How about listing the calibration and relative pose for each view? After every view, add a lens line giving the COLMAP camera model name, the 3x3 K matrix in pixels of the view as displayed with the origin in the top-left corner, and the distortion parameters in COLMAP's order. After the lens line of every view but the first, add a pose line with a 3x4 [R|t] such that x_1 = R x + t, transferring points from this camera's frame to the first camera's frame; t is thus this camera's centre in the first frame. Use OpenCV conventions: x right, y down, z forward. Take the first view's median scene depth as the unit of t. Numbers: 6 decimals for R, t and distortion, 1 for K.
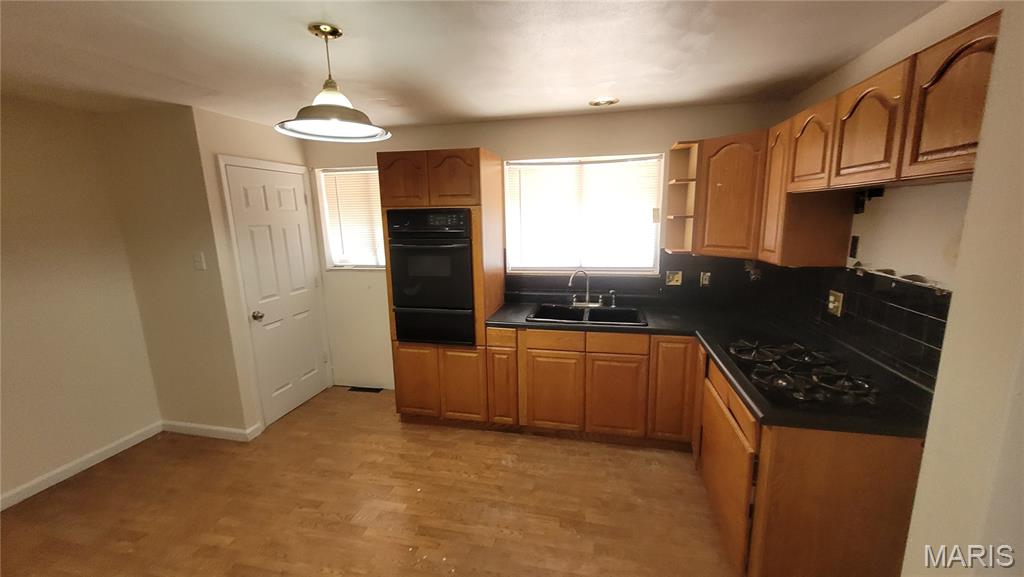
lens RADIAL K [[402.4, 0, 513.4], [0, 402.4, 290.6], [0, 0, 1]] dist [0.012578, -0.006328]
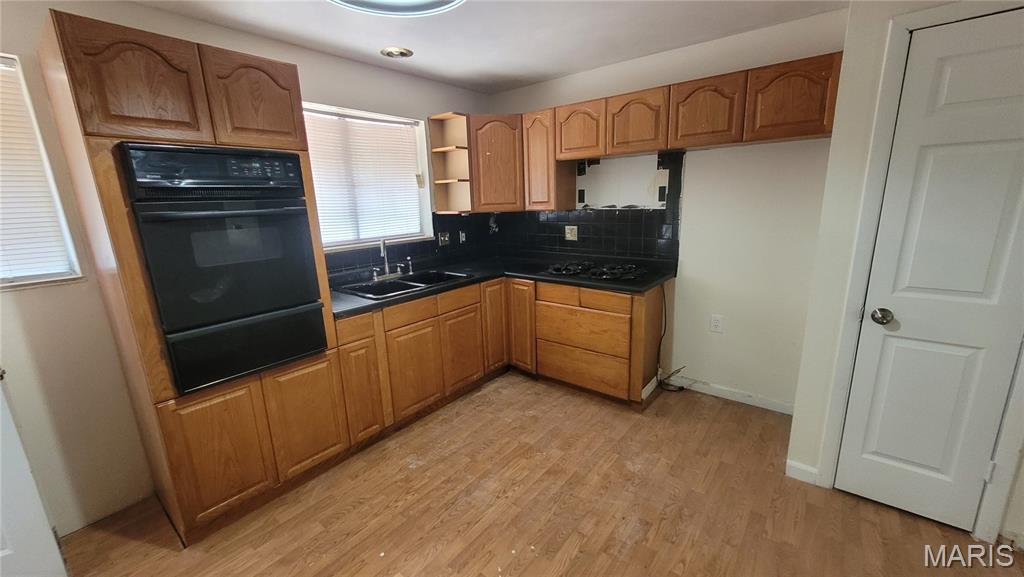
lens RADIAL K [[402.4, 0, 513.4], [0, 402.4, 290.6], [0, 0, 1]] dist [0.012578, -0.006328]
pose [[0.439349, -0.198993, 0.875999, -0.585015], [0.192454, 0.973365, 0.124587, 0.007015], [-0.877459, 0.113852, 0.465944, 0.379738]]
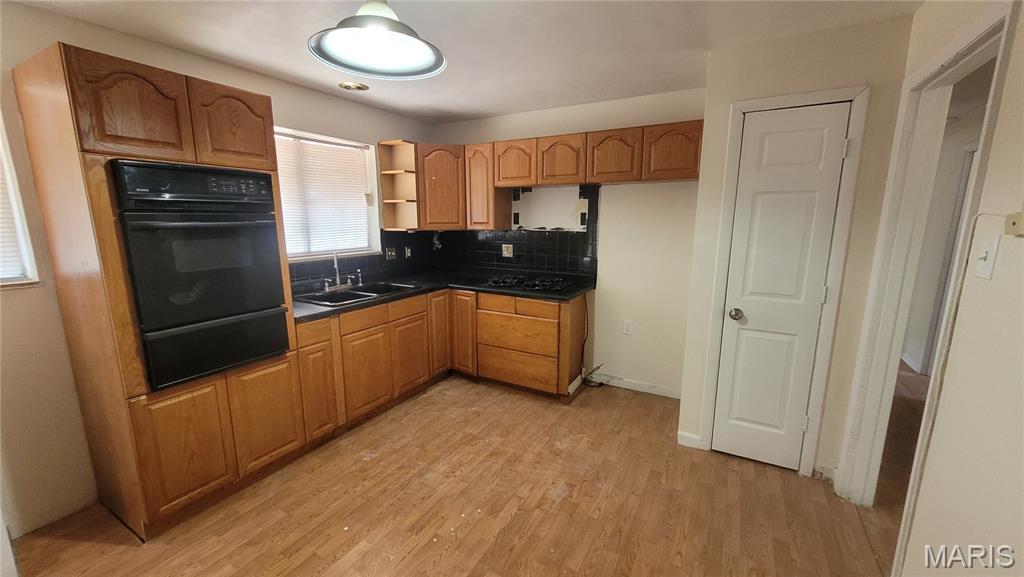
lens RADIAL K [[402.4, 0, 513.4], [0, 402.4, 290.6], [0, 0, 1]] dist [0.012578, -0.006328]
pose [[0.288003, -0.155633, 0.944898, -0.725360], [0.173660, 0.978834, 0.108291, 0.011293], [-0.941752, 0.132903, 0.308935, 0.347645]]
